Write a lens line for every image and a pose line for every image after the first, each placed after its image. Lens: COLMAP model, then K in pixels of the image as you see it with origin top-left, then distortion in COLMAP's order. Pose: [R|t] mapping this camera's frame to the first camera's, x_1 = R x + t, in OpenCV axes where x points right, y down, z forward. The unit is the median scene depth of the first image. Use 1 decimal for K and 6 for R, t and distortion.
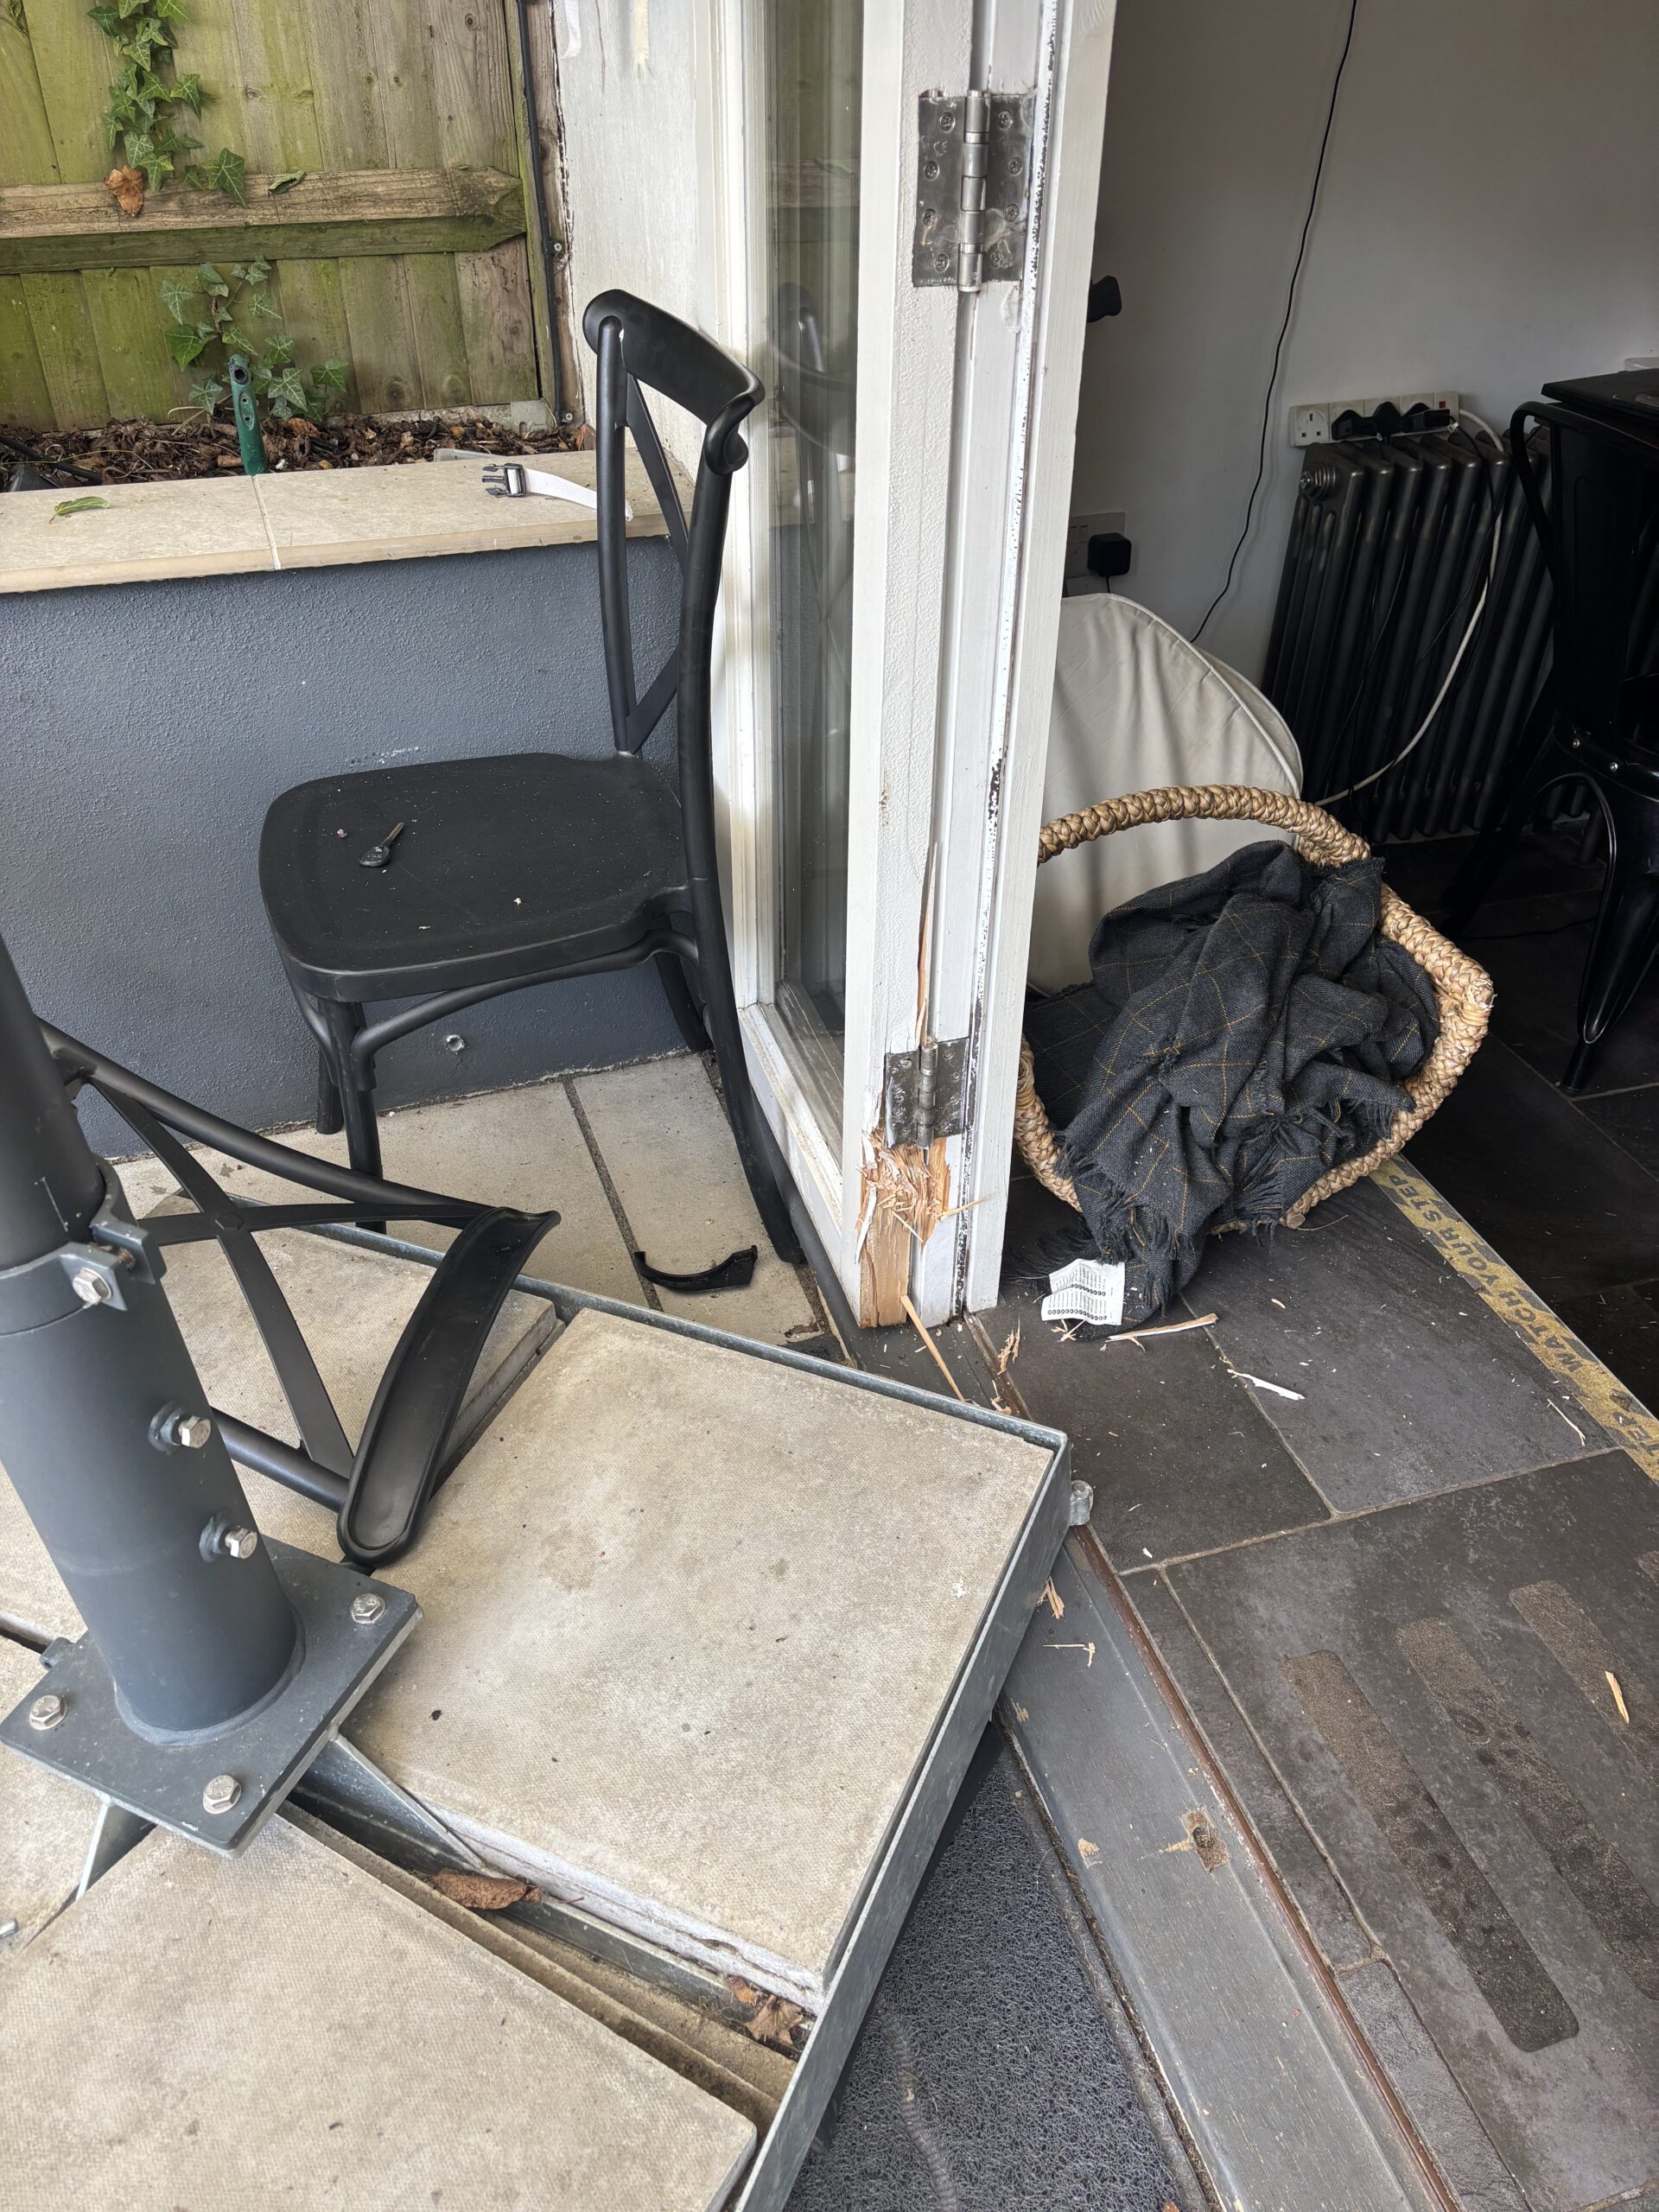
lens RADIAL K [[1651.8, 0, 827.2], [0, 1651.8, 1118.3], [0, 0, 1]] dist [0.057923, -0.060811]
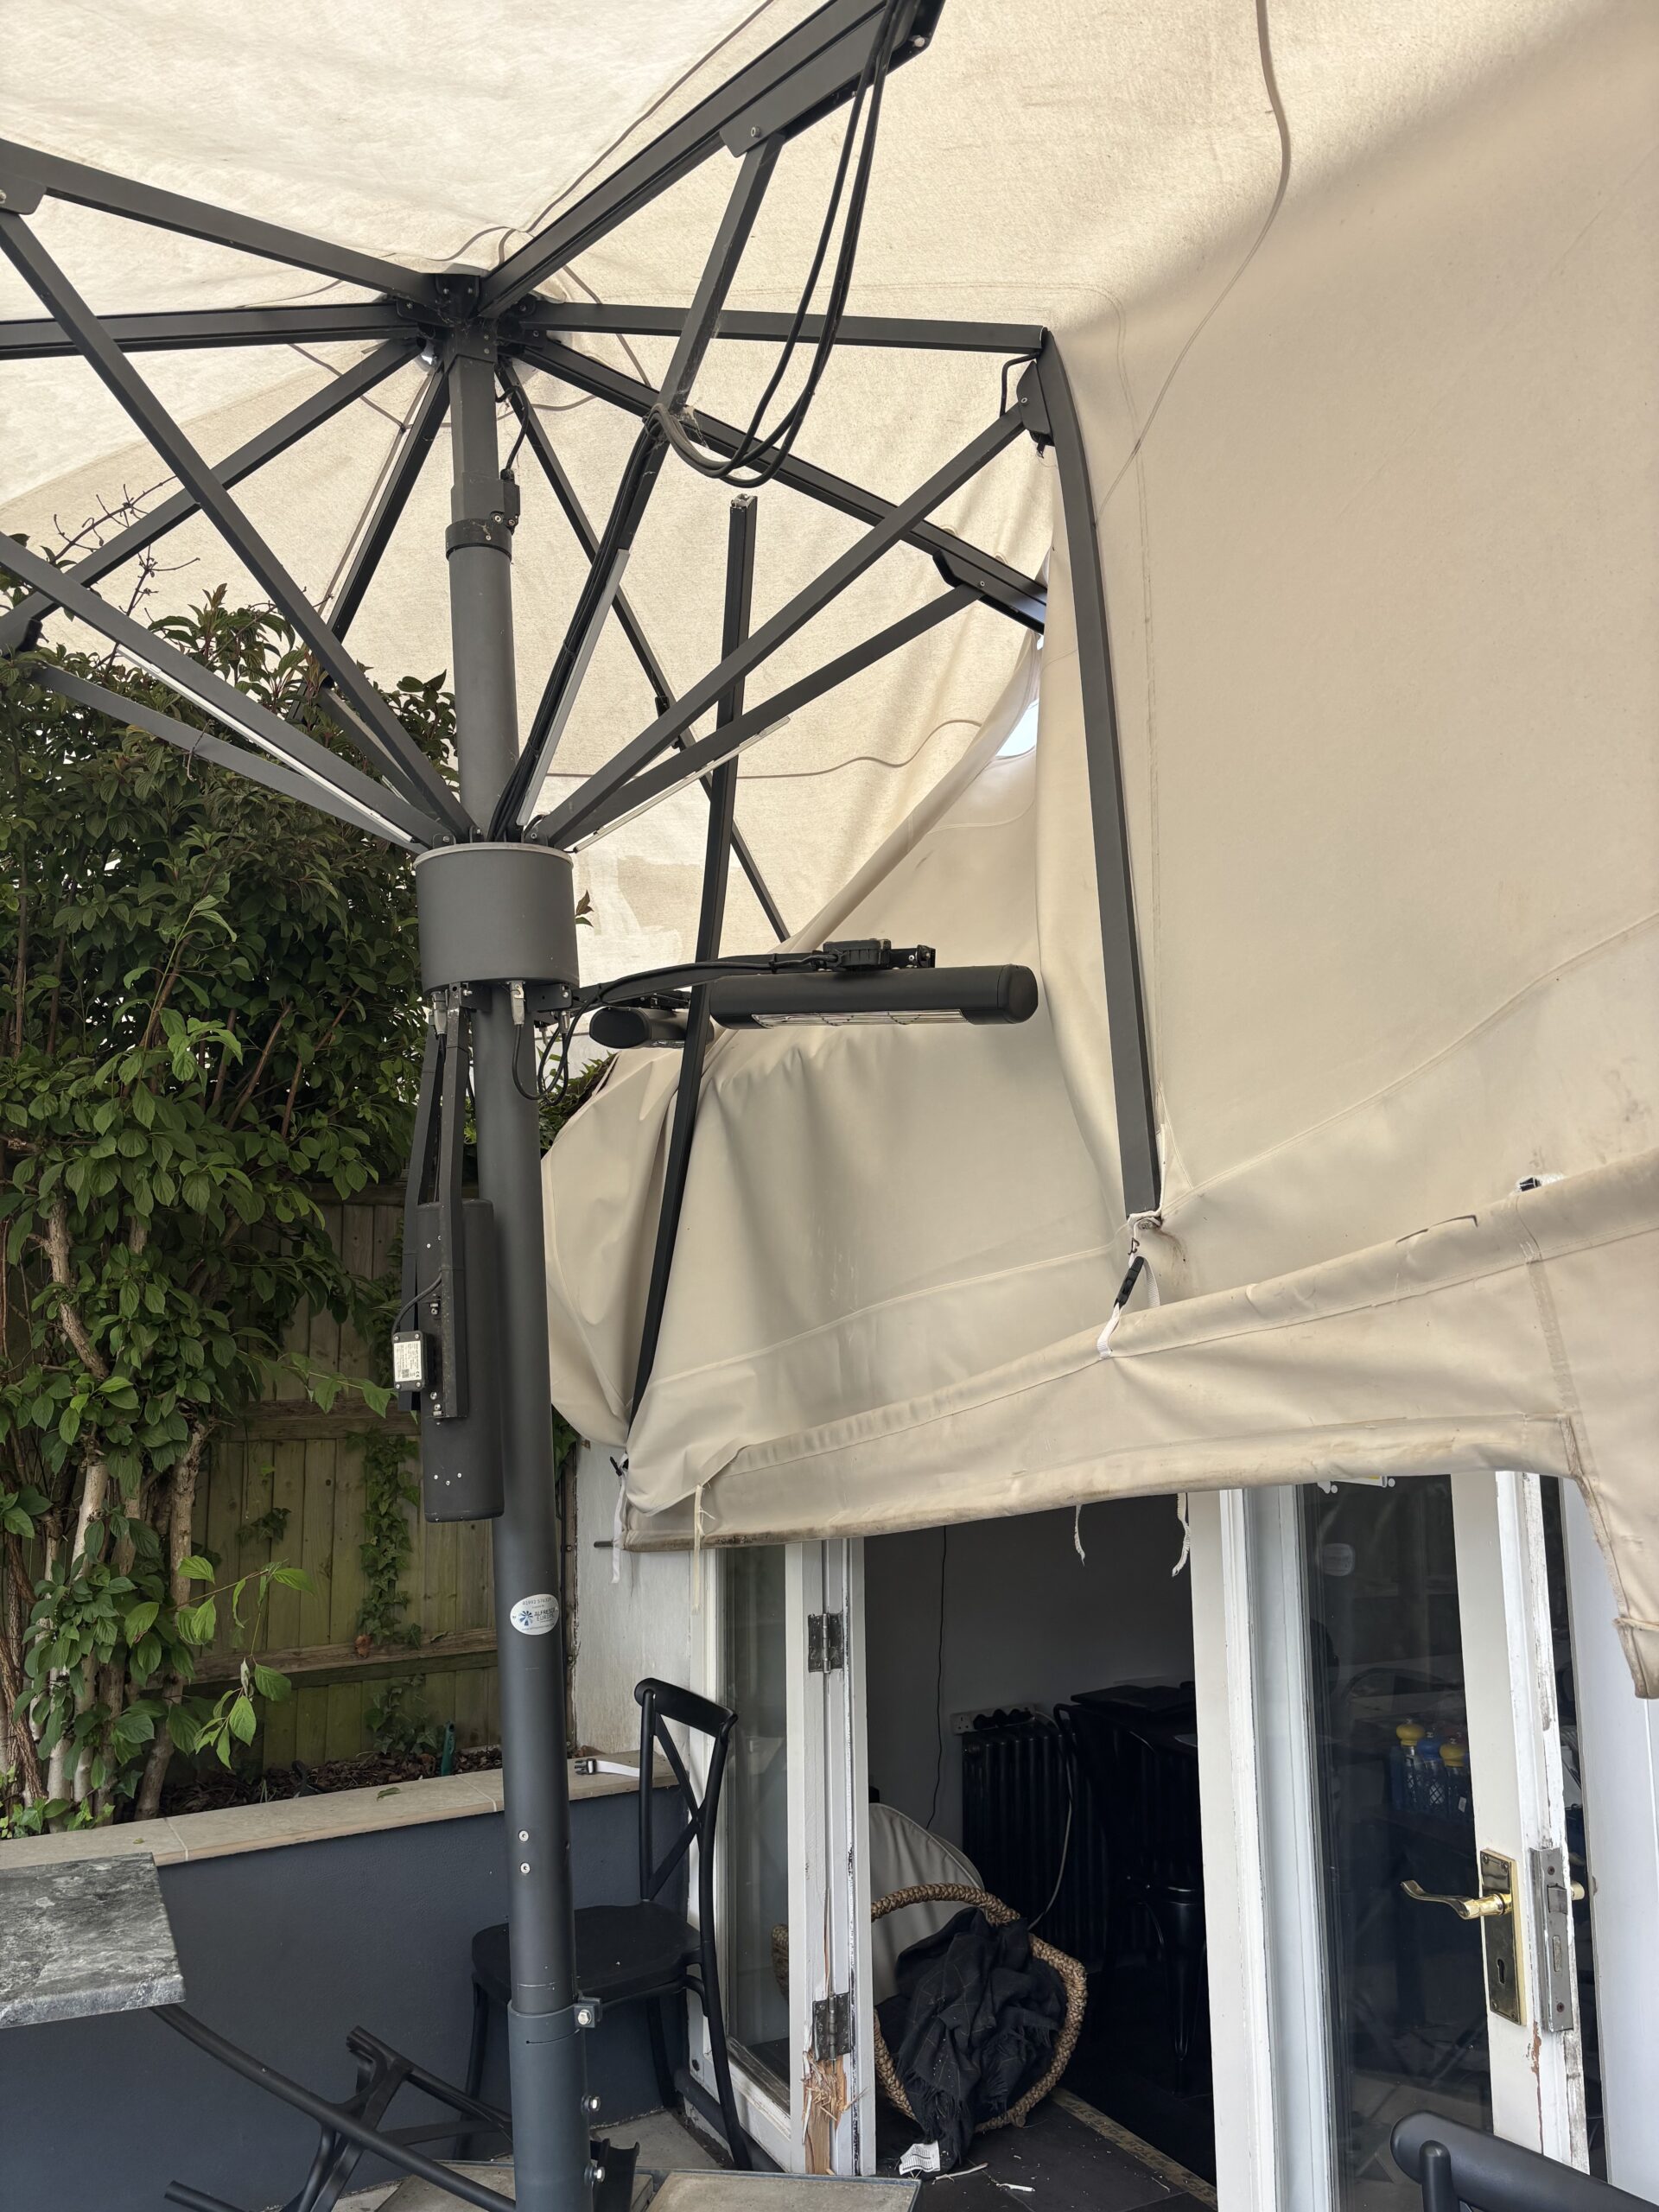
lens RADIAL K [[1651.8, 0, 827.2], [0, 1651.8, 1118.3], [0, 0, 1]] dist [0.057923, -0.060811]
pose [[0.984549, 0.002214, 0.175094, -0.289403], [0.120274, 0.718182, -0.685382, 0.549761], [-0.127267, 0.695852, 0.706819, -1.186146]]
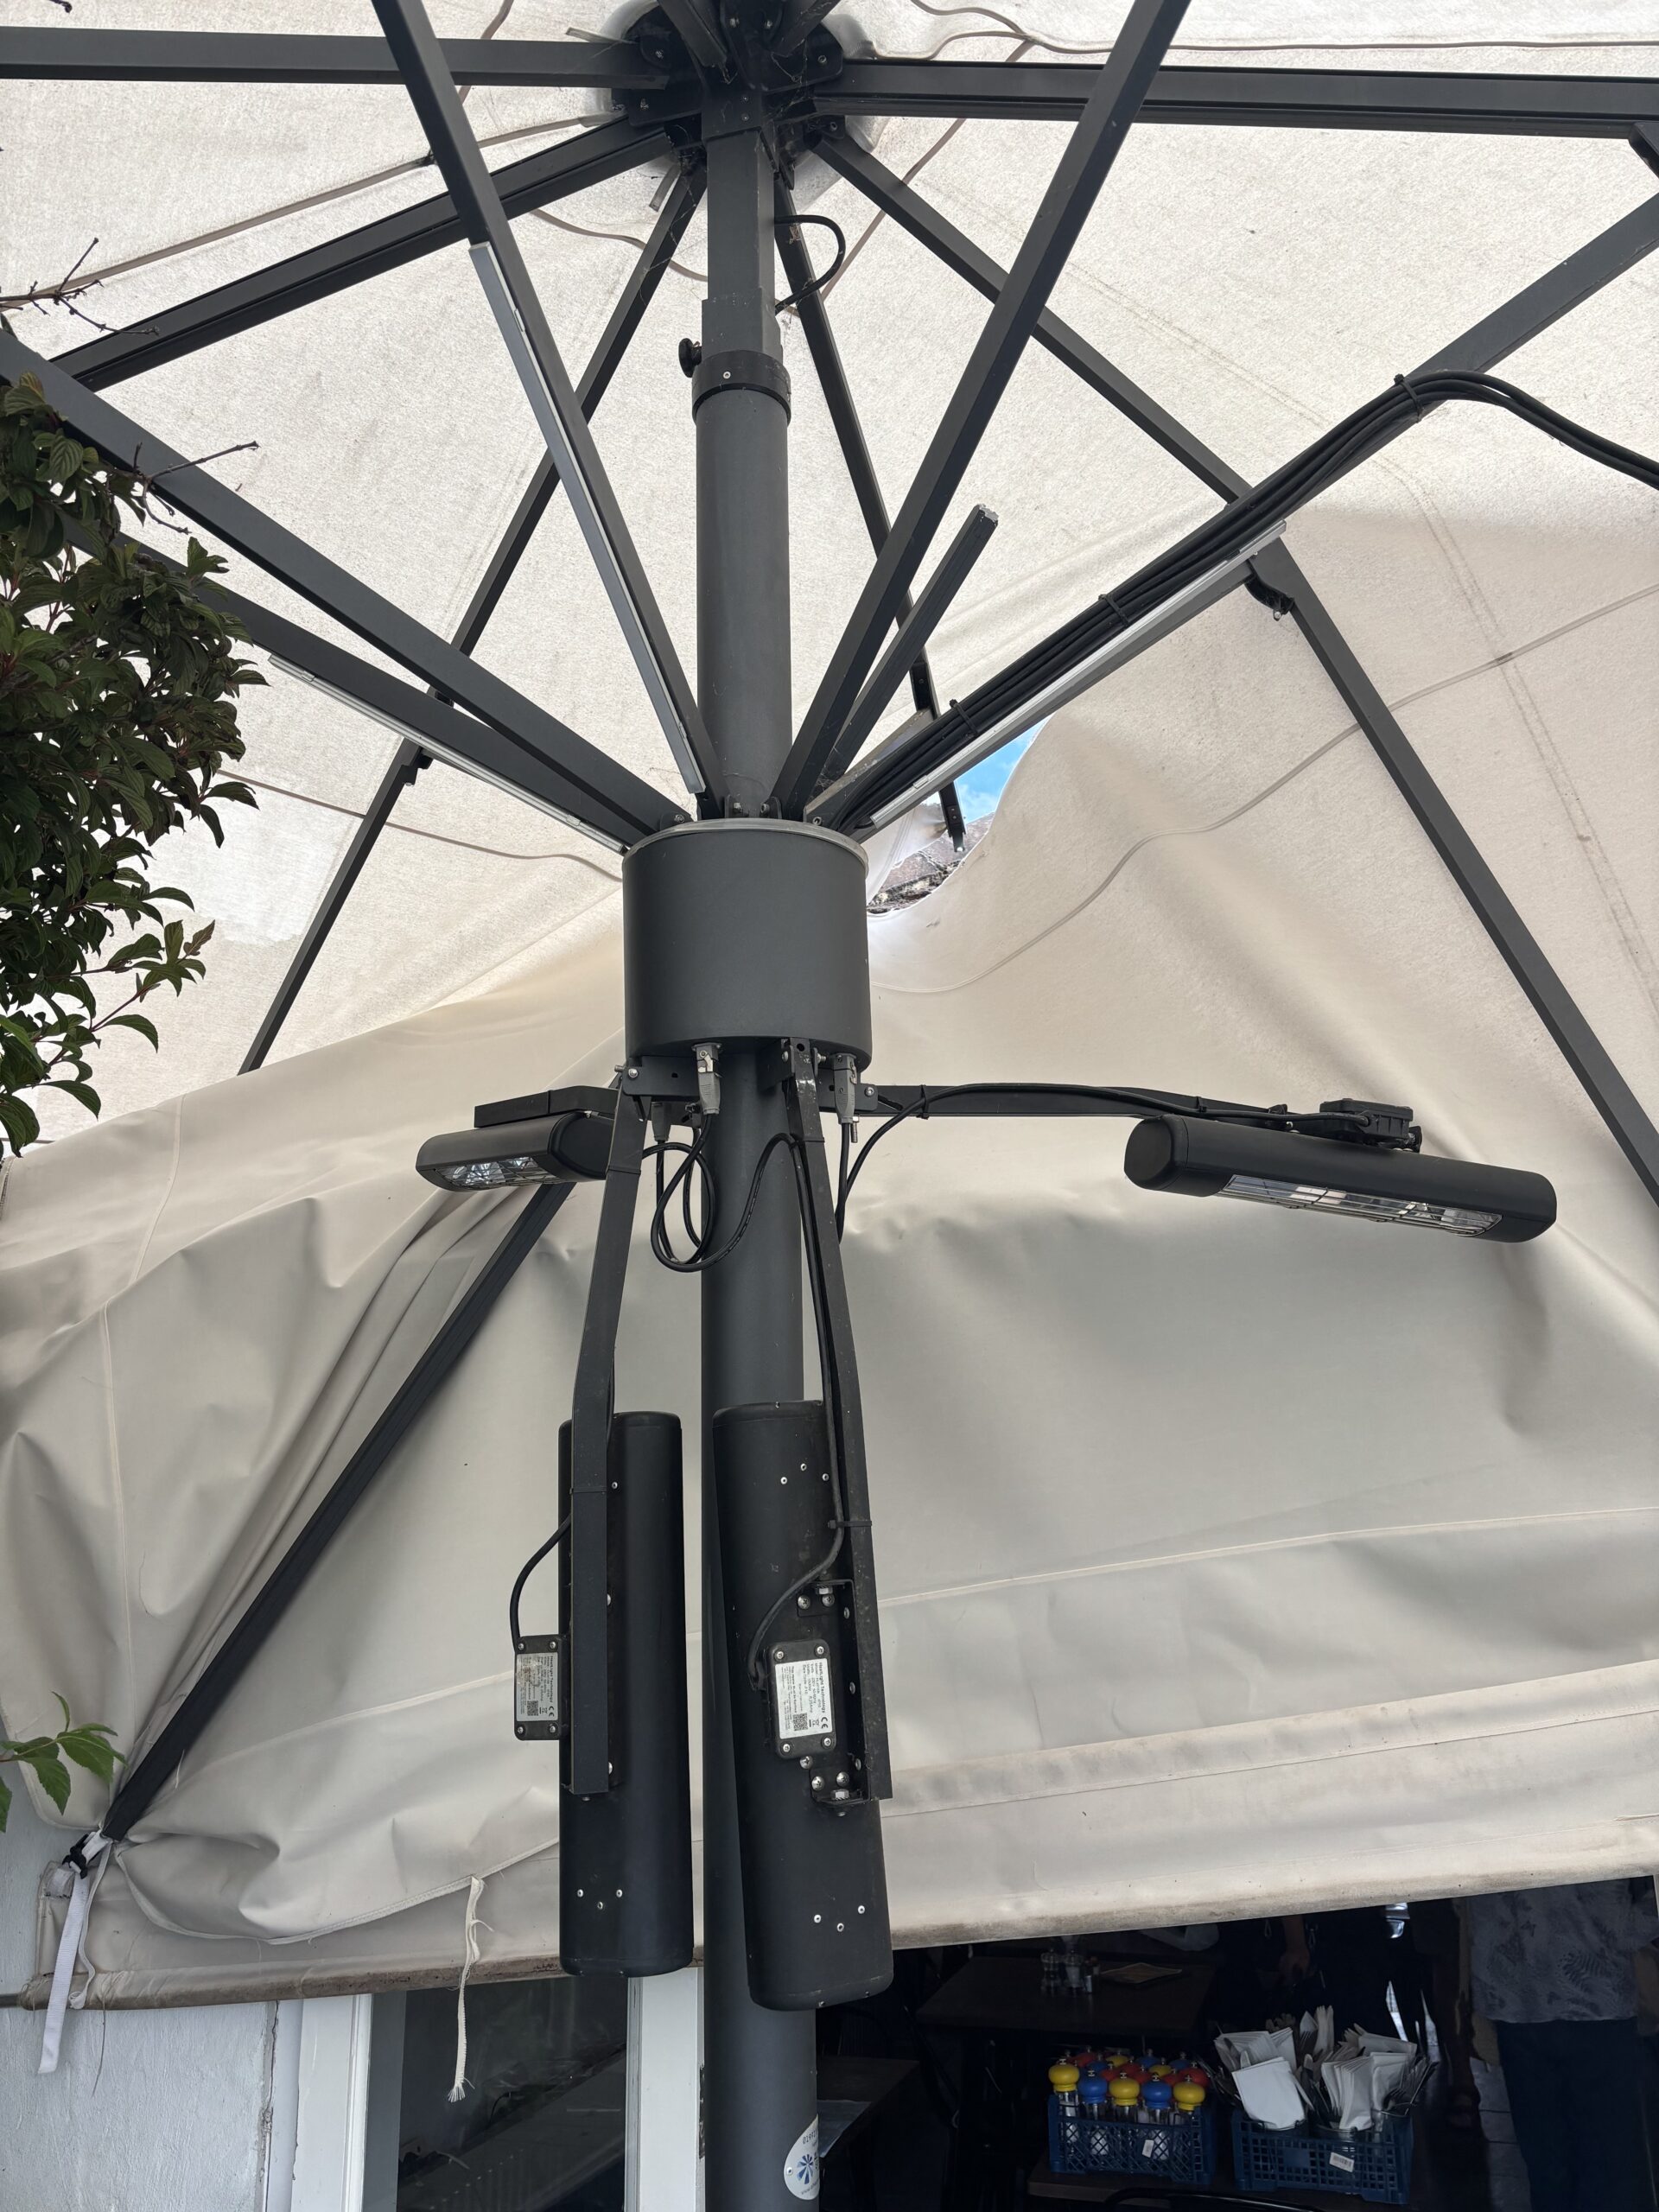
lens RADIAL K [[1662.4, 0, 842.6], [0, 1662.4, 1110.3], [0, 0, 1]] dist [0.043246, -0.049547]
pose [[0.564551, 0.208825, 0.798545, -1.117189], [0.507534, 0.675127, -0.535363, -0.120782], [-0.650916, 0.707528, 0.275158, -0.357345]]
